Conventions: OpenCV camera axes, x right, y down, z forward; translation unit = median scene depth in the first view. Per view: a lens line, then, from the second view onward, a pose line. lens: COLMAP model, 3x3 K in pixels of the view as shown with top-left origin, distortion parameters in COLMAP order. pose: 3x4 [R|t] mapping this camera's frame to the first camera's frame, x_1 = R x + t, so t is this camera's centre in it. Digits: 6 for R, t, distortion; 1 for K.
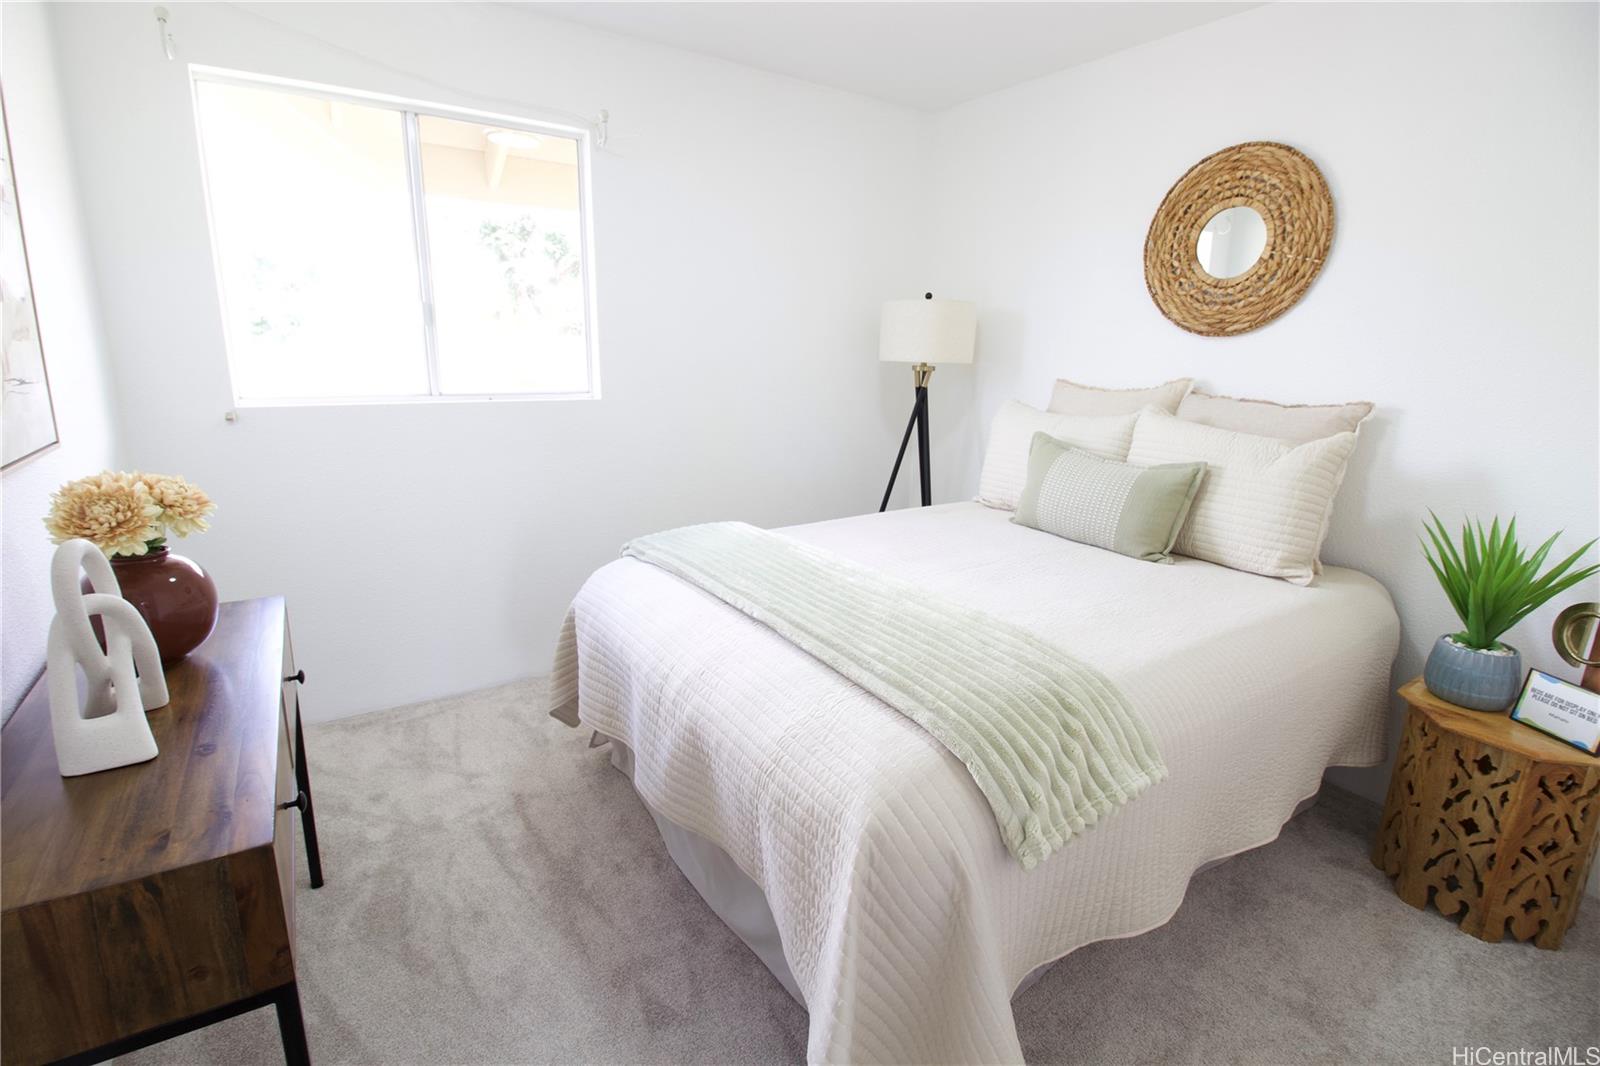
lens RADIAL K [[741.3, 0, 797.2], [0, 741.3, 523.4], [0, 0, 1]] dist [-0.001004, -0.012140]
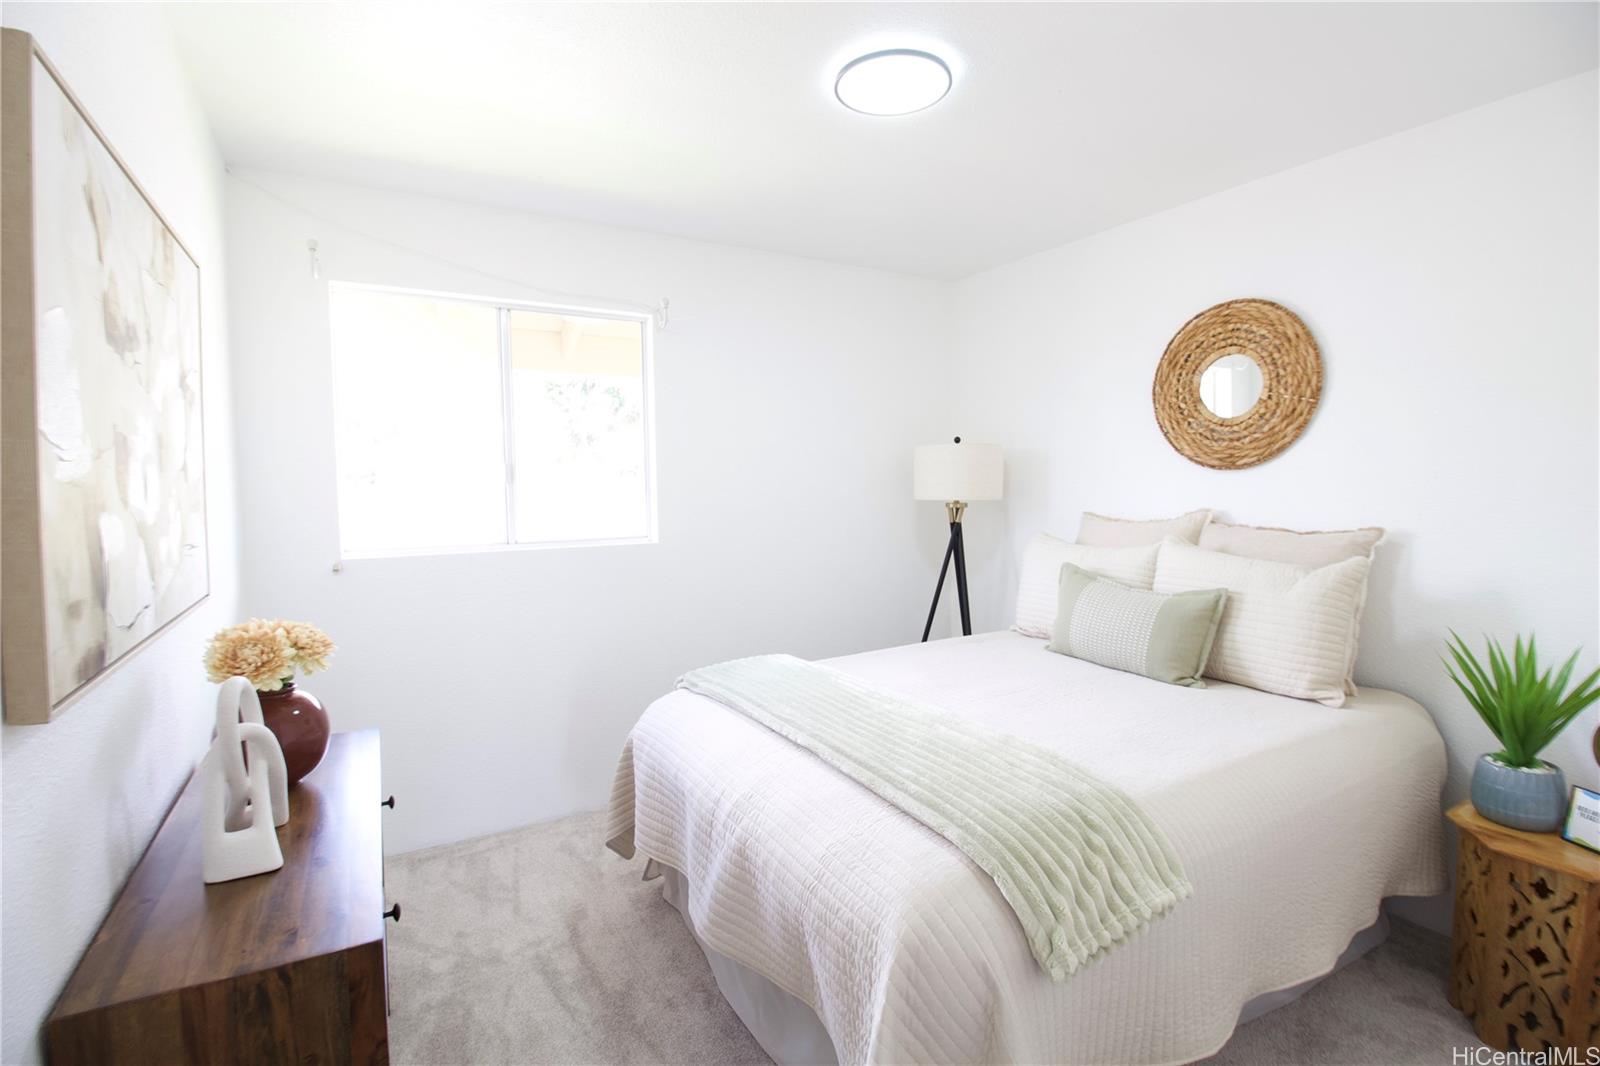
lens RADIAL K [[741.3, 0, 797.2], [0, 741.3, 523.4], [0, 0, 1]] dist [-0.001004, -0.012140]
pose [[0.997544, -0.028869, -0.063815, 0.015375], [0.017167, 0.984089, -0.176847, 0.001839], [0.067905, 0.175318, 0.982167, -0.096043]]
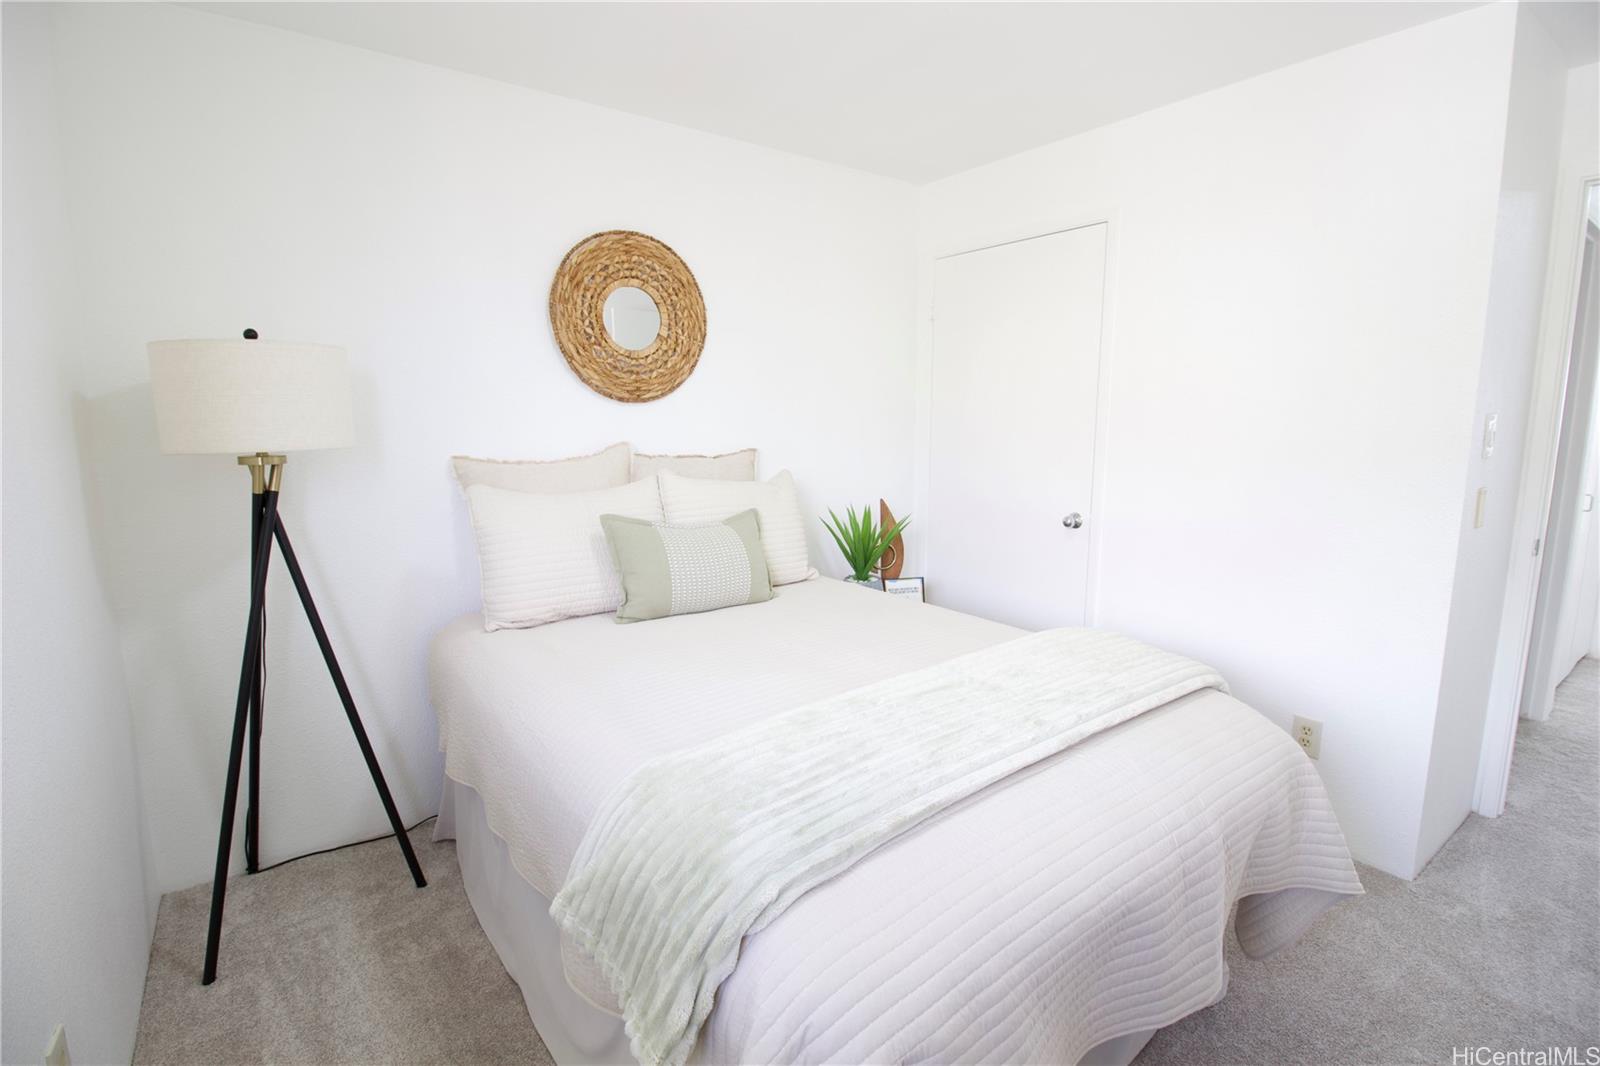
lens RADIAL K [[741.3, 0, 797.2], [0, 741.3, 523.4], [0, 0, 1]] dist [-0.001004, -0.012140]
pose [[-0.049298, -0.172136, 0.983839, -0.680666], [0.236240, 0.955076, 0.178941, -0.276187], [-0.970443, 0.241243, -0.006418, 1.020012]]
